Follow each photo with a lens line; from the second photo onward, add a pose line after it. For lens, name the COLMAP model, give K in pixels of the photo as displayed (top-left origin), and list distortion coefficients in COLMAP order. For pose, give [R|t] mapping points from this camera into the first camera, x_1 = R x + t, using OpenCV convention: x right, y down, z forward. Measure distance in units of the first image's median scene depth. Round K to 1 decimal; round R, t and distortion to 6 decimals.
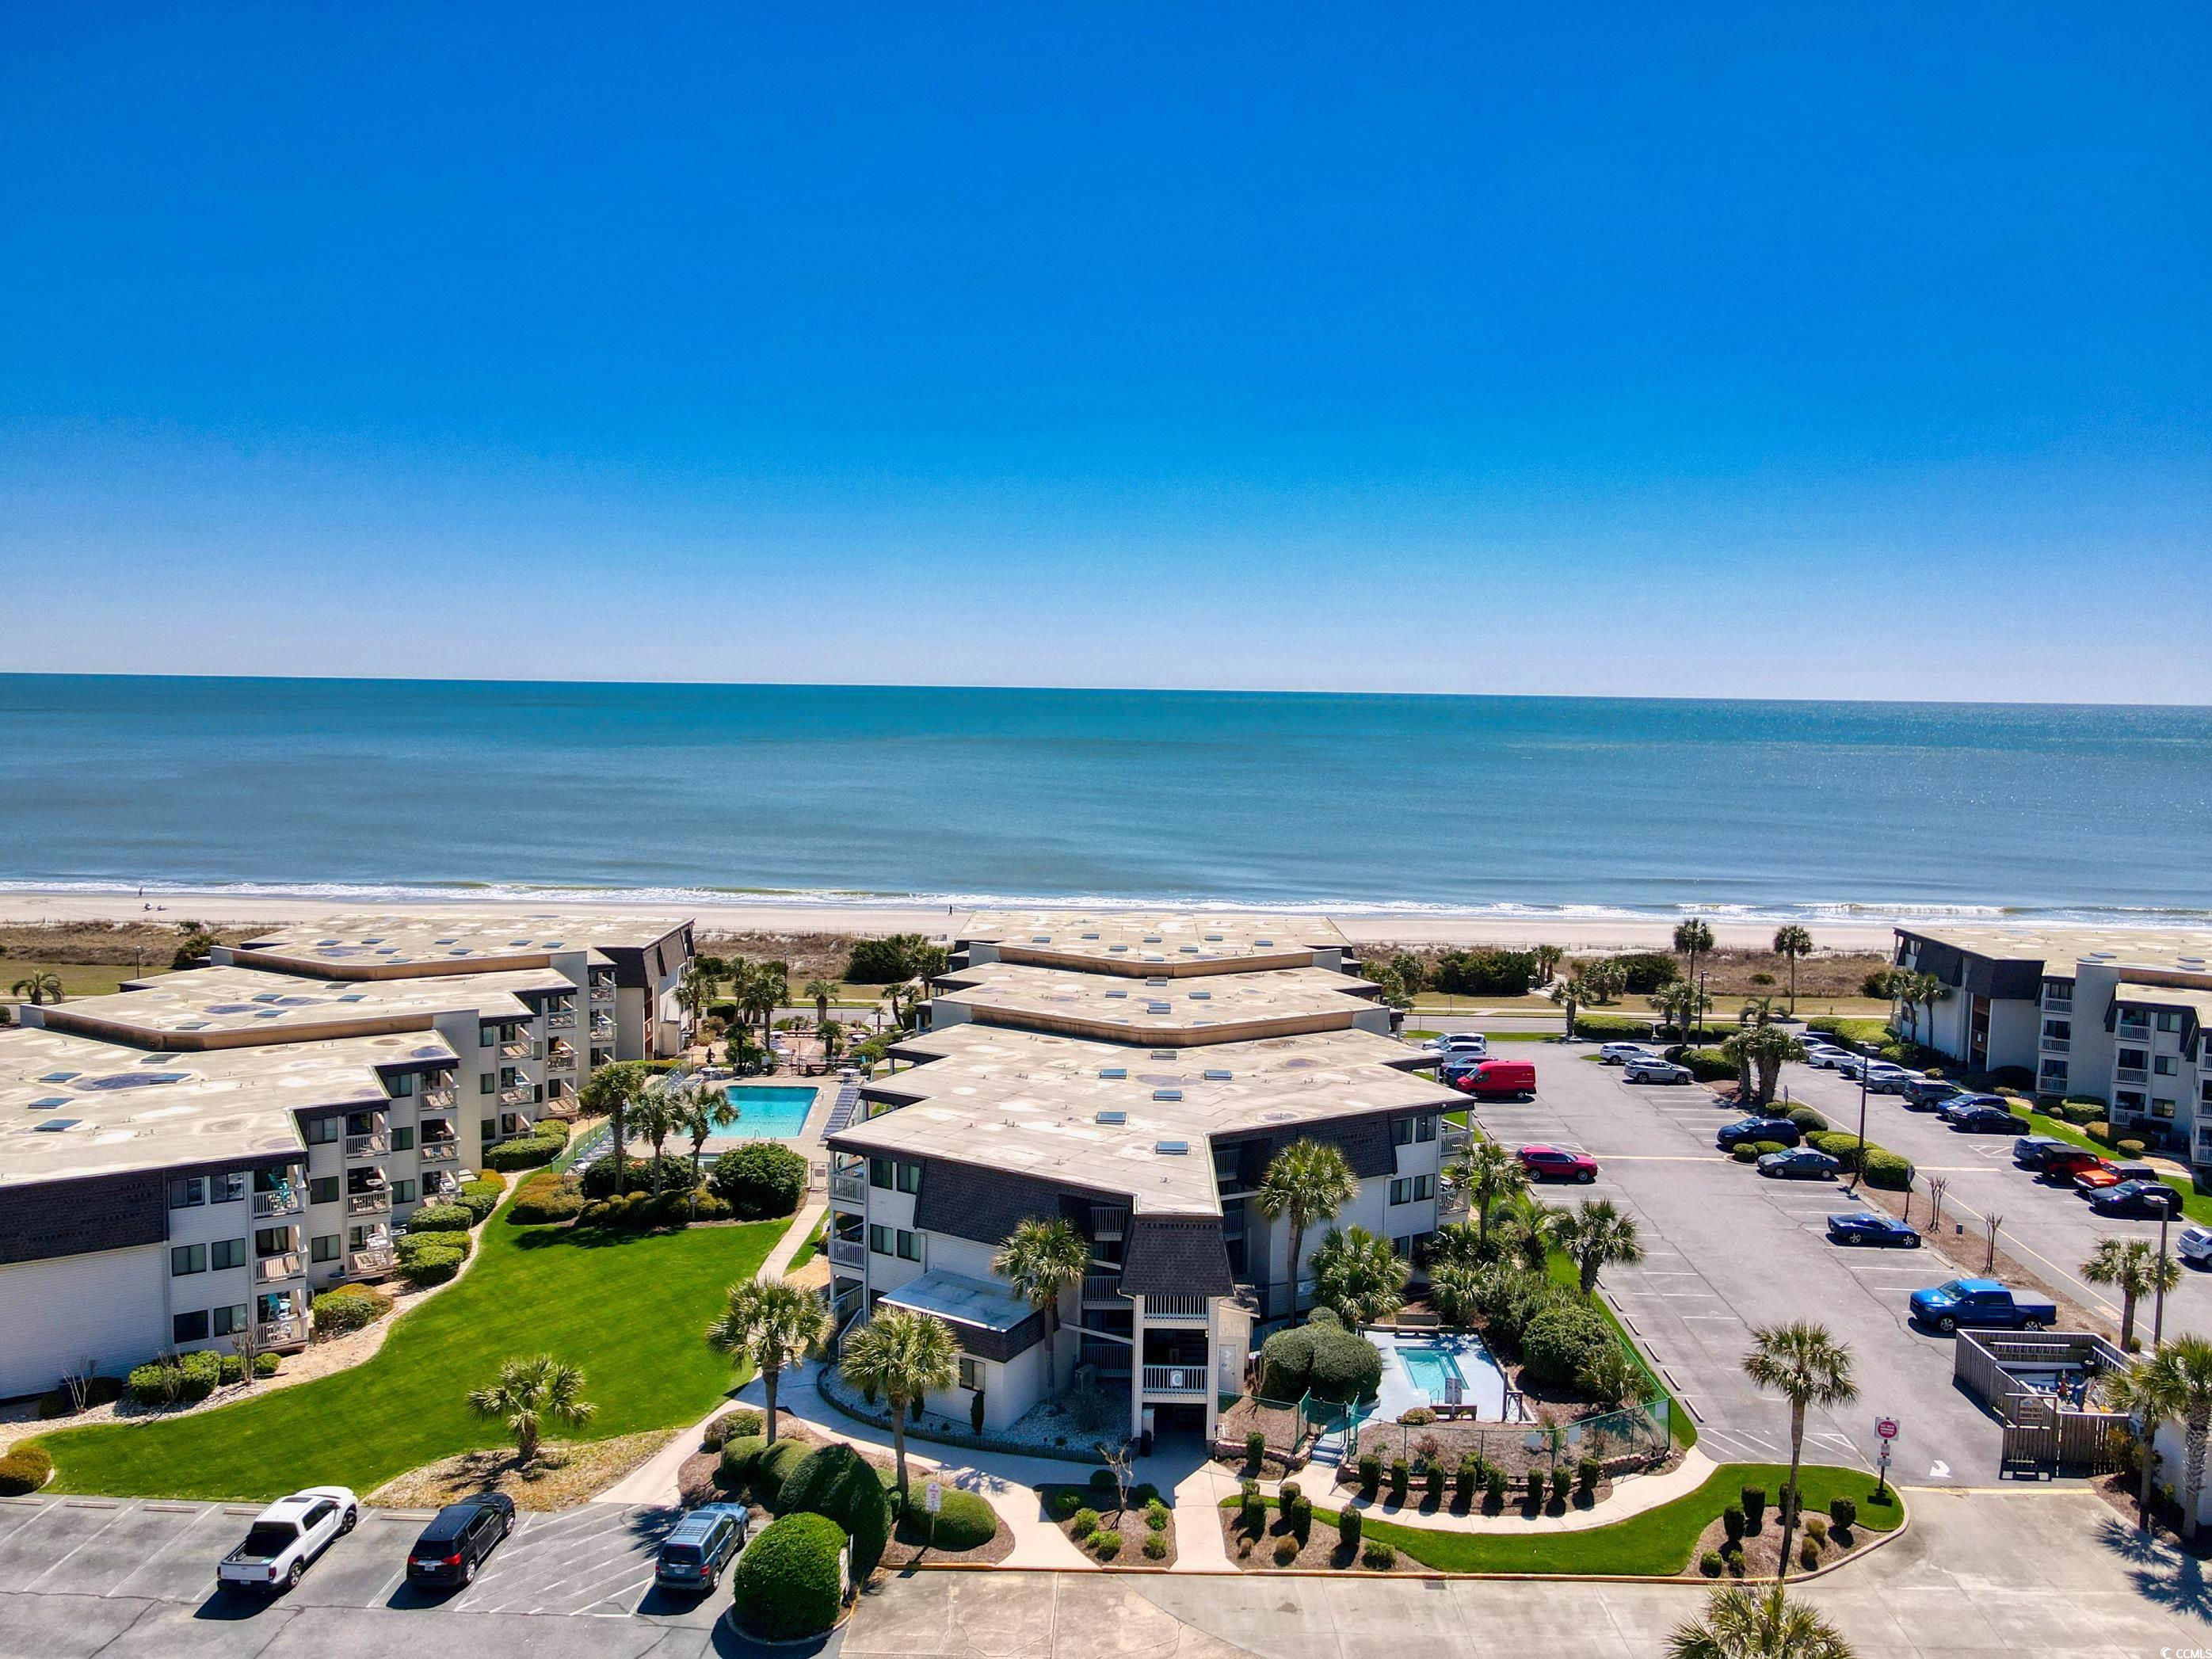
lens RADIAL K [[1589.8, 0, 1106.0], [0, 1589.8, 829.5], [0, 0, 1]] dist [0.017005, 0.001130]
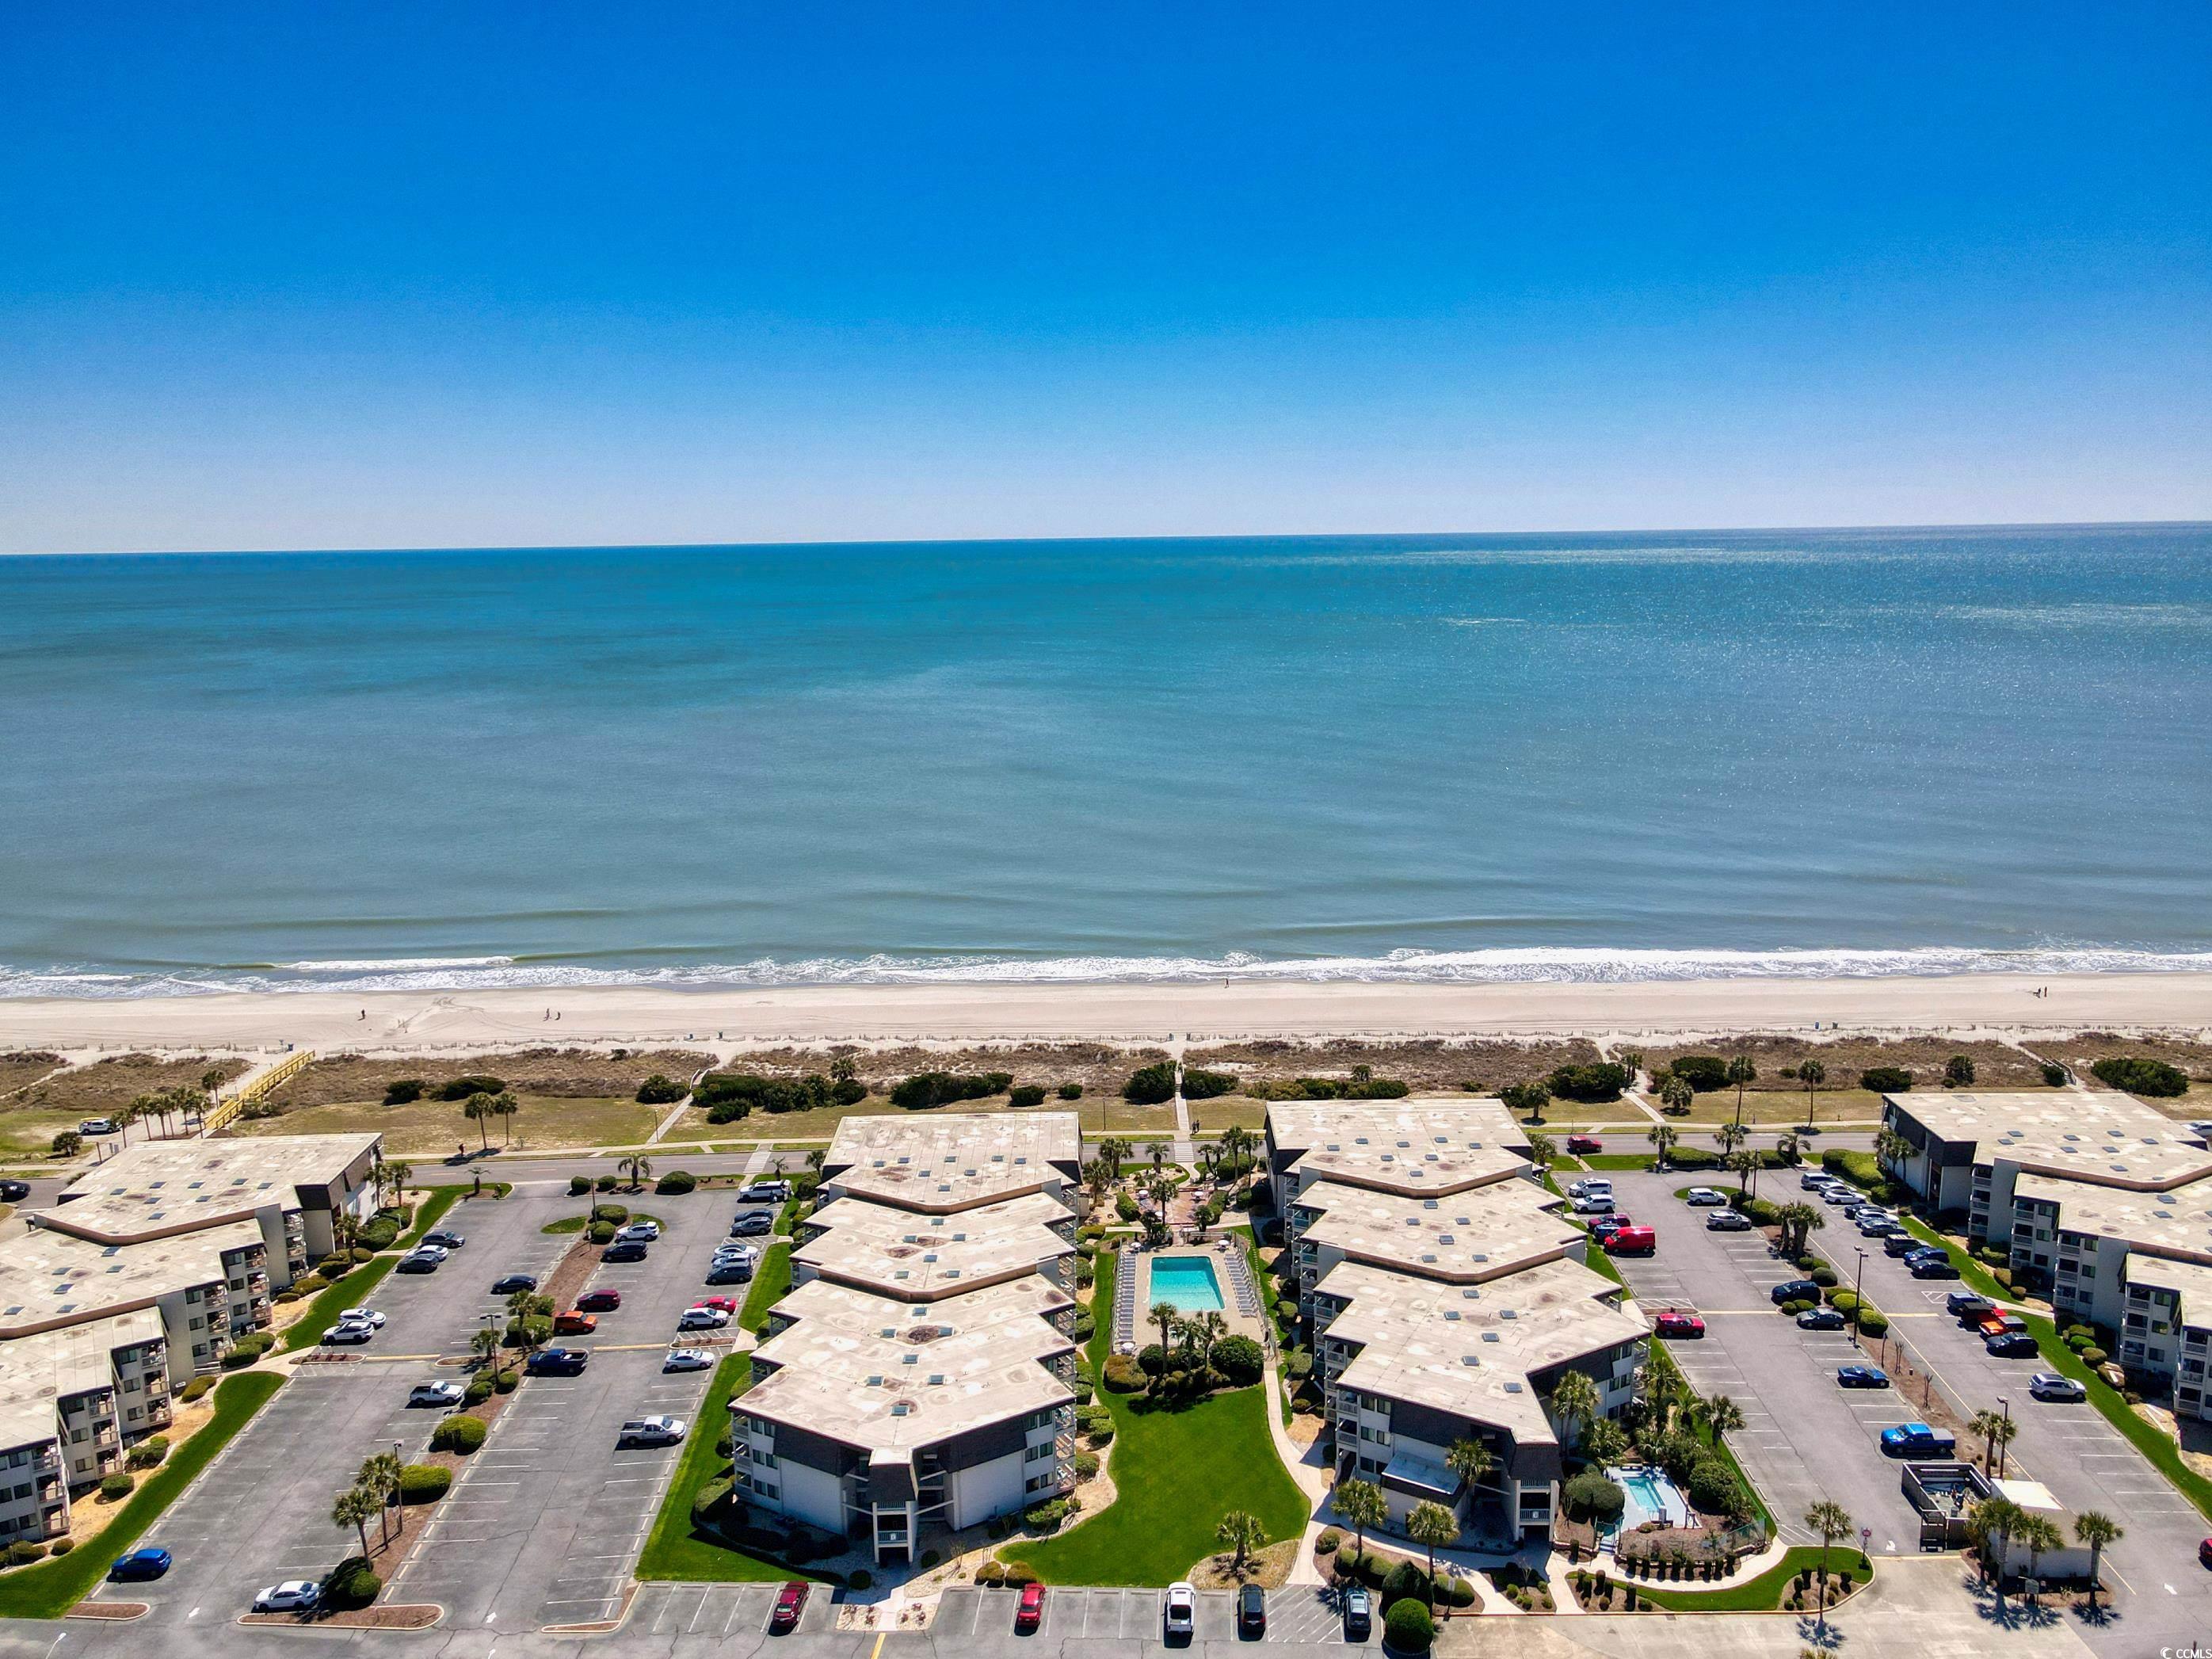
lens RADIAL K [[1589.8, 0, 1106.0], [0, 1589.8, 829.5], [0, 0, 1]] dist [0.017005, 0.001130]
pose [[0.999550, -0.029794, -0.003599, -0.508808], [0.030001, 0.995031, 0.094933, -0.811506], [0.000753, -0.094998, 0.995477, -1.076018]]
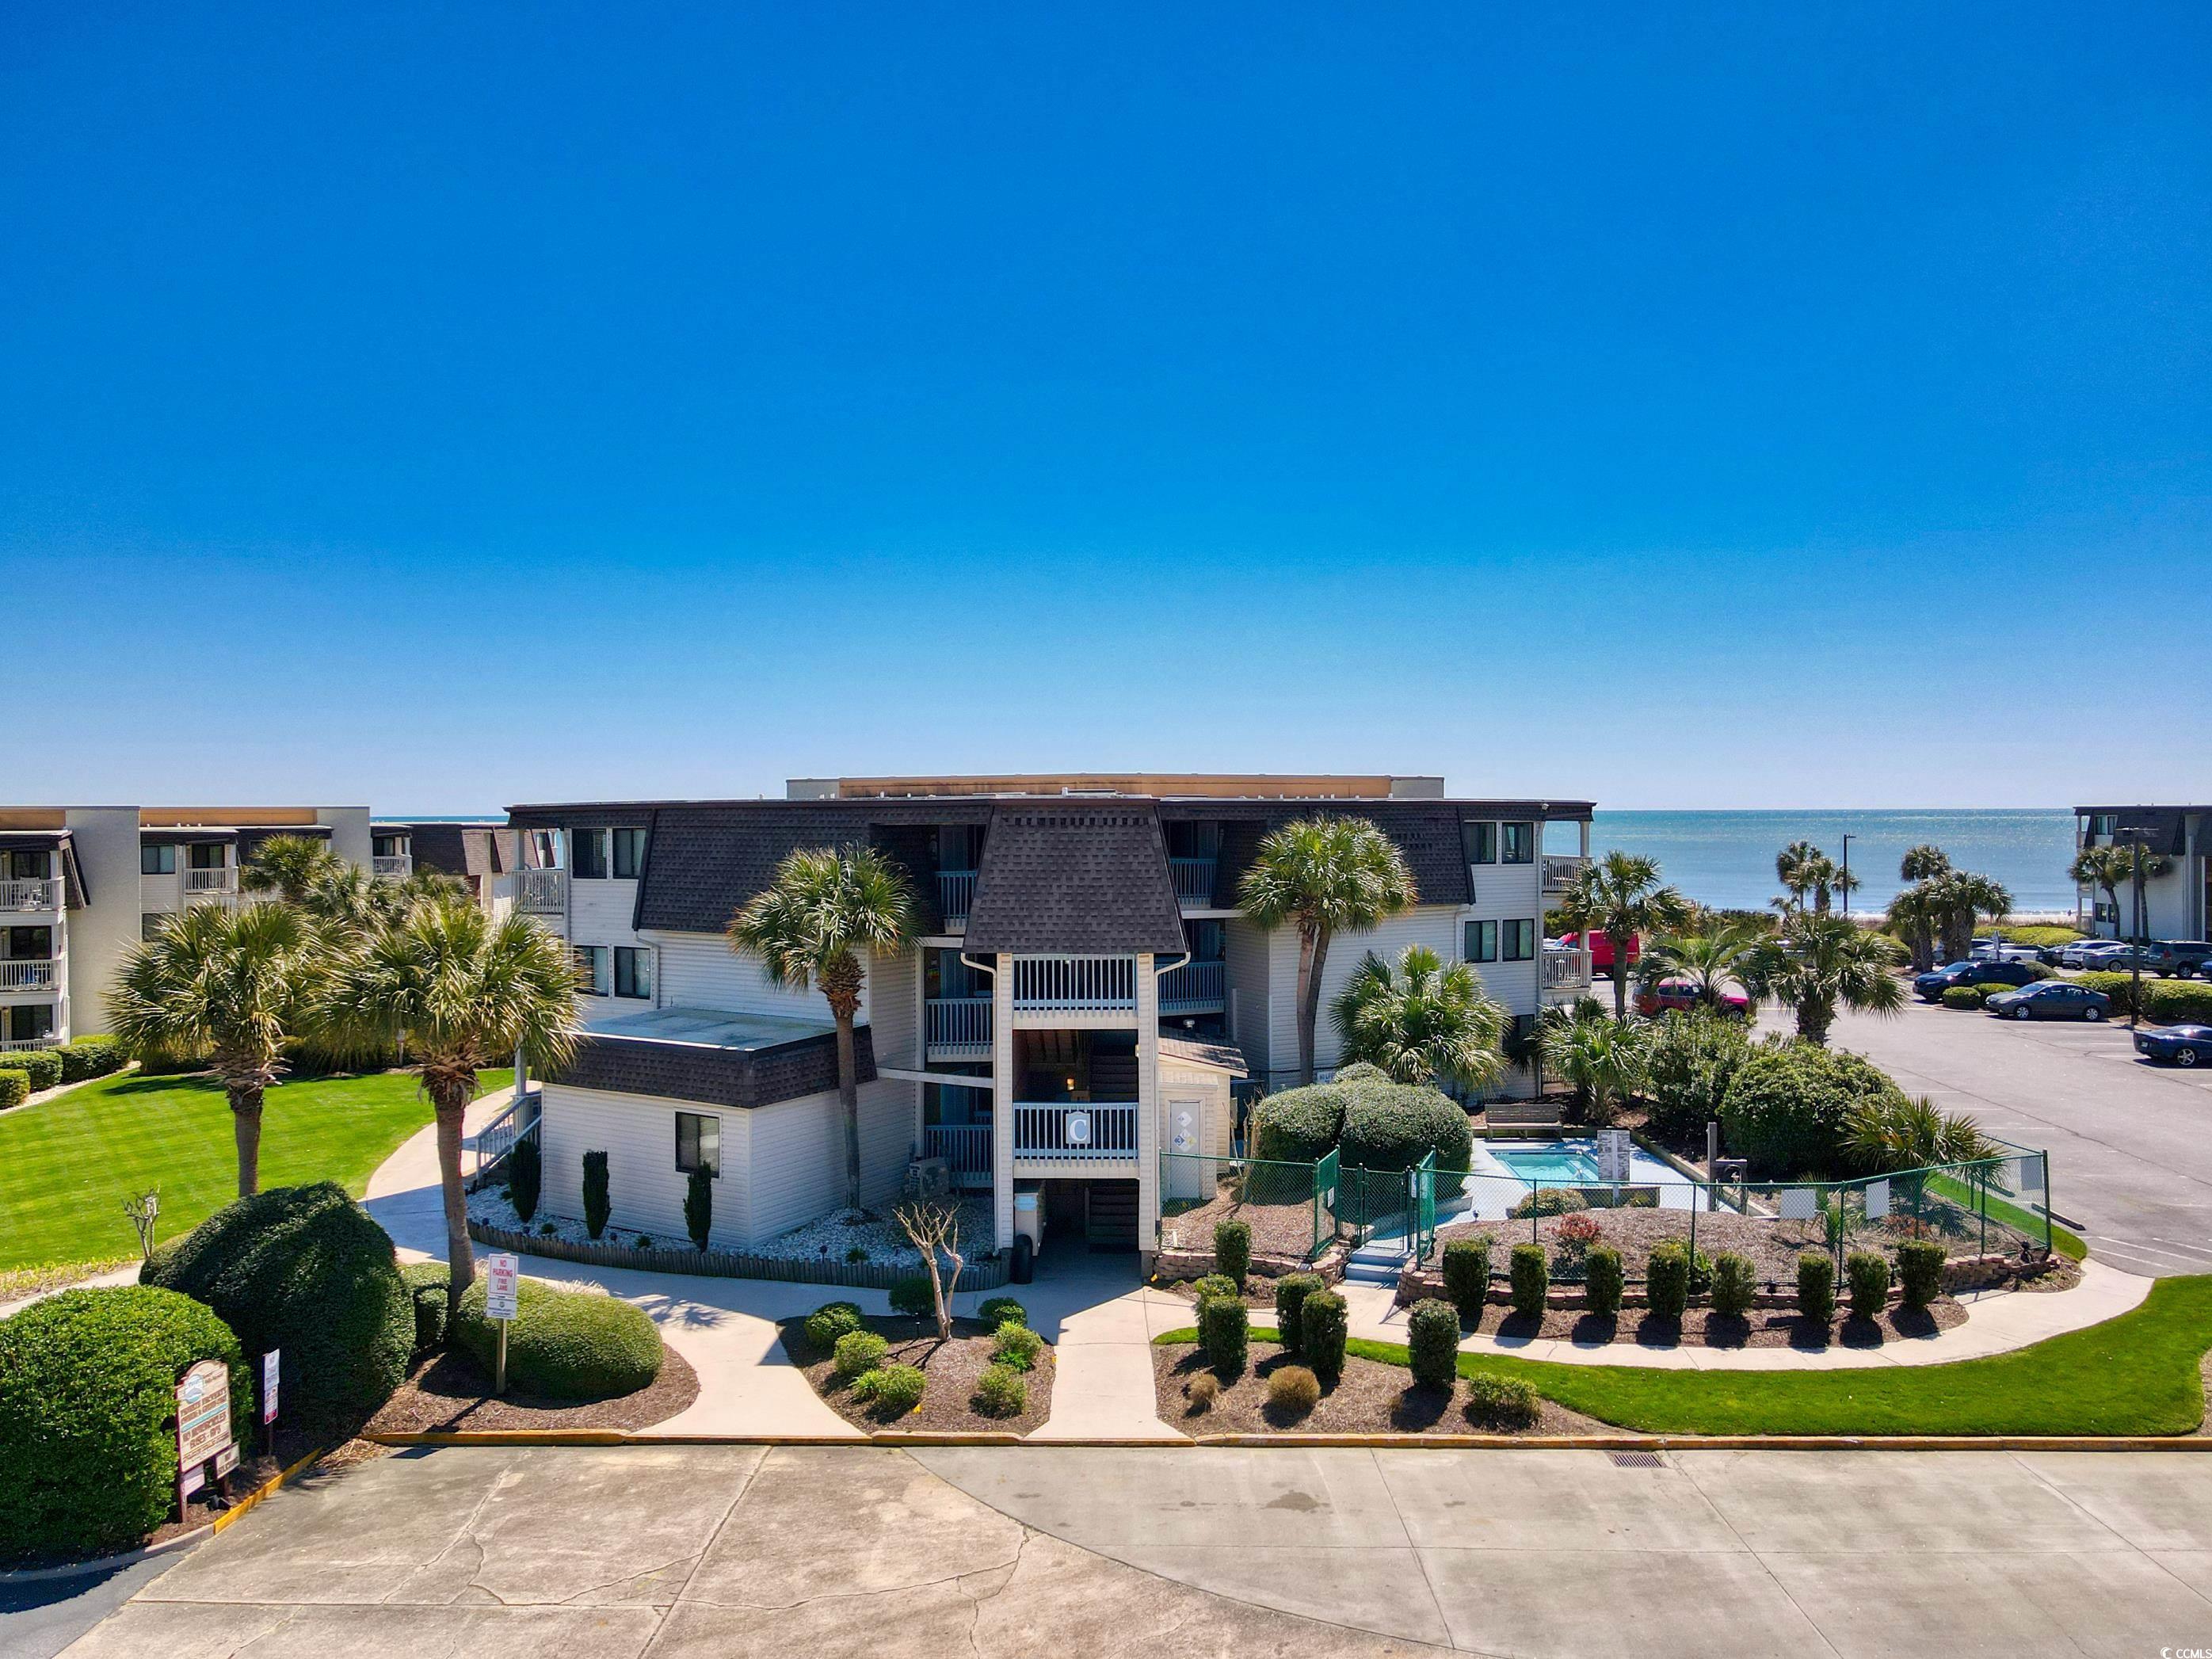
lens RADIAL K [[1589.8, 0, 1106.0], [0, 1589.8, 829.5], [0, 0, 1]] dist [0.013556, 0.003525]
pose [[0.999734, -0.018827, -0.013330, 0.062957], [0.017729, 0.996781, -0.078183, 0.294017], [0.014759, 0.077926, 0.996850, 0.487737]]
